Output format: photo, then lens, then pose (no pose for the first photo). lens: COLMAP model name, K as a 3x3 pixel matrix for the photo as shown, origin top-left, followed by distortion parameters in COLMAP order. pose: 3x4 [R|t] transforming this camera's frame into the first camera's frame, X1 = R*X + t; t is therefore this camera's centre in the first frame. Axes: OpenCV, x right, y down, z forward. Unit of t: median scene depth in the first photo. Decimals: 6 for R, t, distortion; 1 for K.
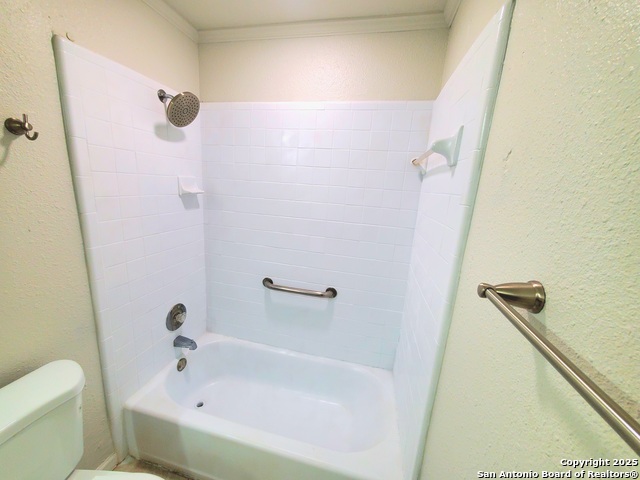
lens RADIAL K [[256.1, 0, 320.0], [0, 256.1, 240.5], [0, 0, 1]] dist [-0.002033, -0.000685]
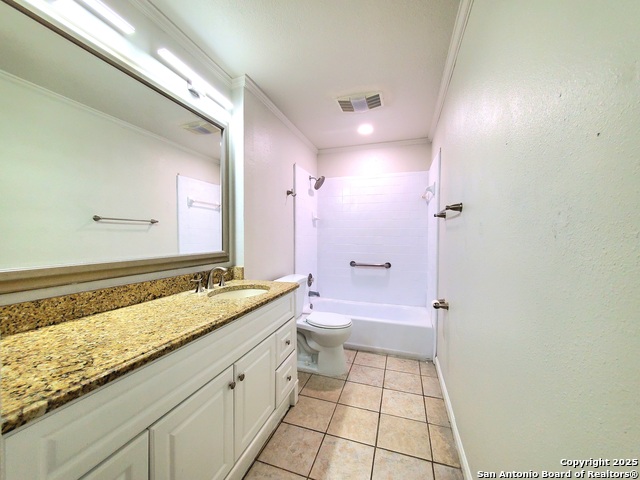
lens RADIAL K [[256.1, 0, 319.8], [0, 256.1, 239.2], [0, 0, 1]] dist [-0.002033, -0.000685]
pose [[0.994525, -0.055464, -0.088562, -0.288613], [0.035785, 0.977036, -0.210046, 0.406691], [0.098178, 0.205727, 0.973672, -0.983466]]
